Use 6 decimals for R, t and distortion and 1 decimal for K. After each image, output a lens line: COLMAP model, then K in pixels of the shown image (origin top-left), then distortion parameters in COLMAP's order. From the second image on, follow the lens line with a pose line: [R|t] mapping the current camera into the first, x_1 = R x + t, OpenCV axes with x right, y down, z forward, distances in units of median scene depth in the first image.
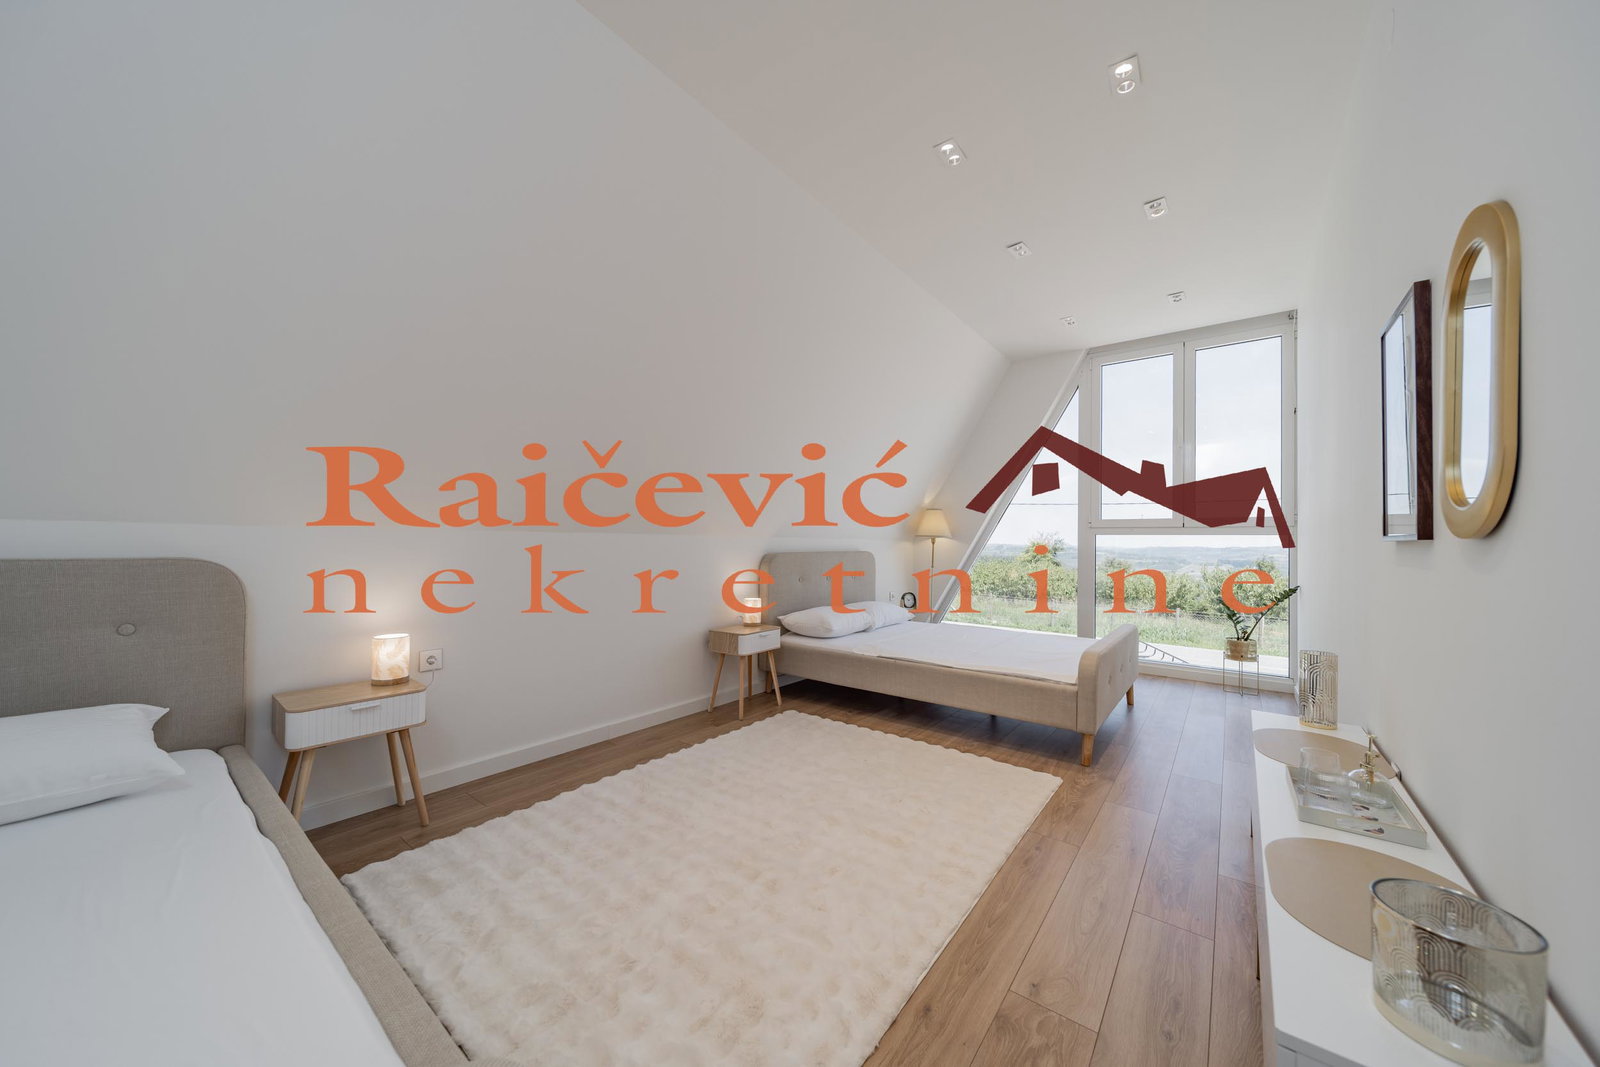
lens RADIAL K [[559.0, 0, 803.0], [0, 559.0, 534.1], [0, 0, 1]] dist [0.001098, 0.000095]
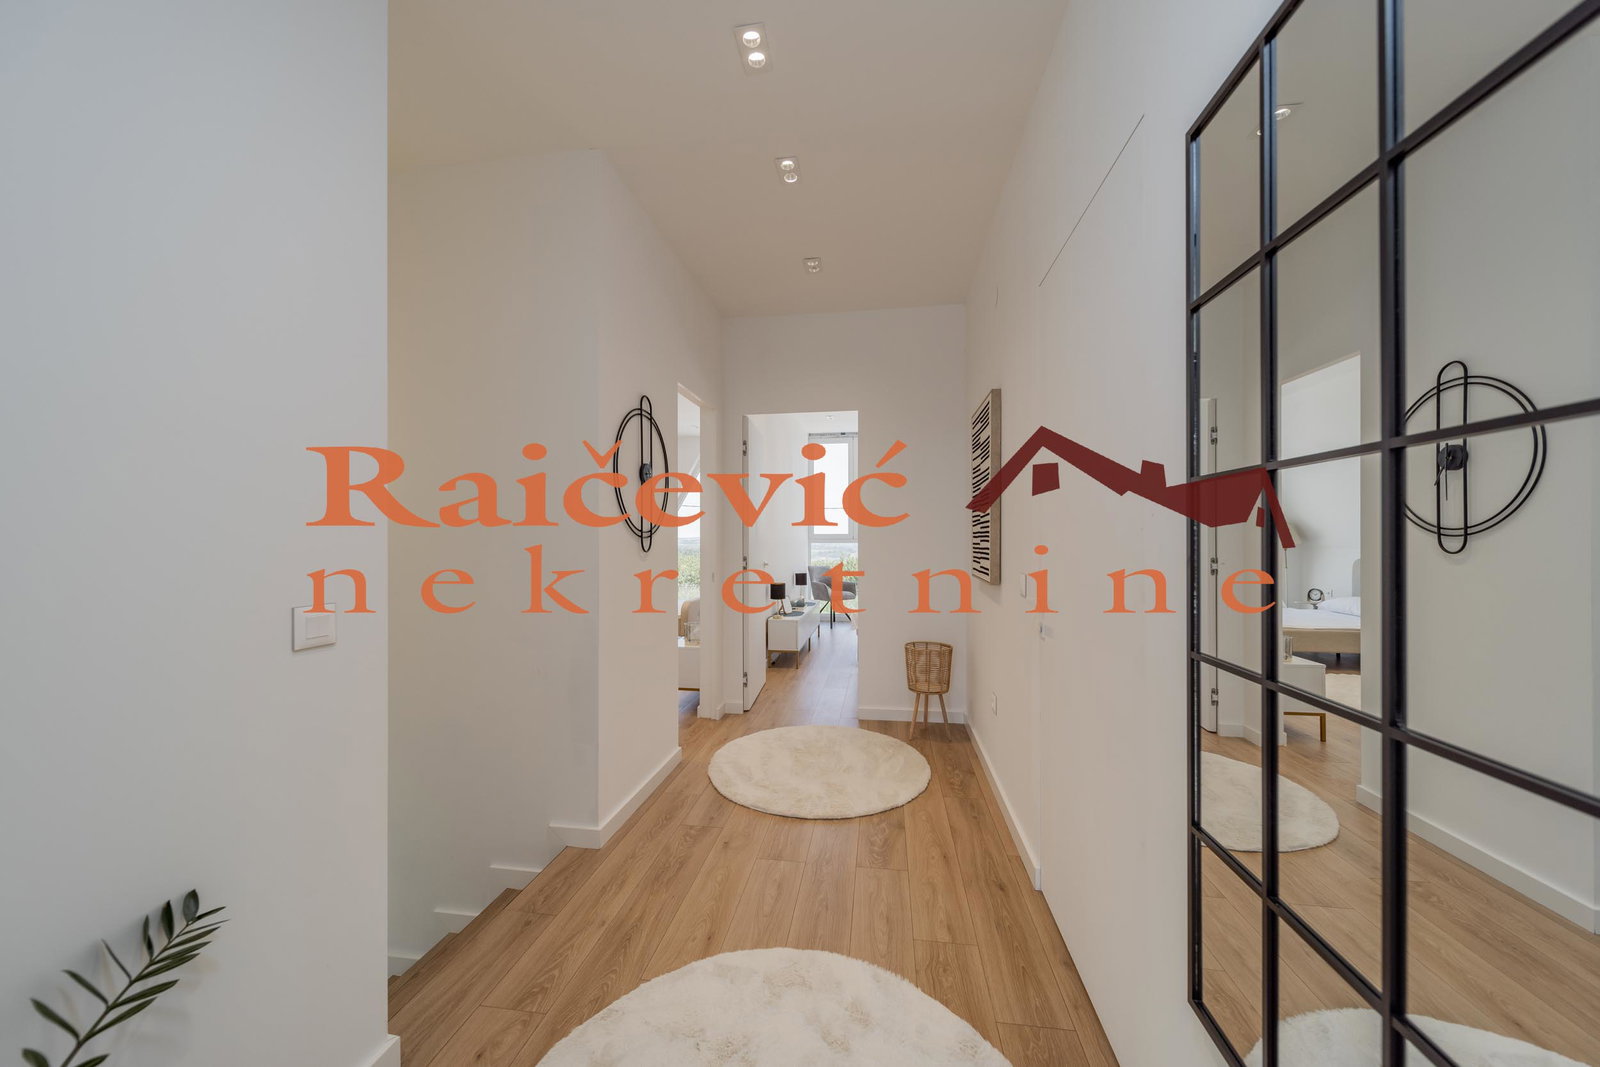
lens RADIAL K [[559.0, 0, 800.0], [0, 559.0, 536.6], [0, 0, 1]] dist [0.001098, 0.000095]
pose [[-0.868549, -0.006893, -0.495555, 1.400635], [-0.002514, 0.999952, -0.009503, -0.095759], [0.495597, -0.007008, -0.868524, 1.967508]]
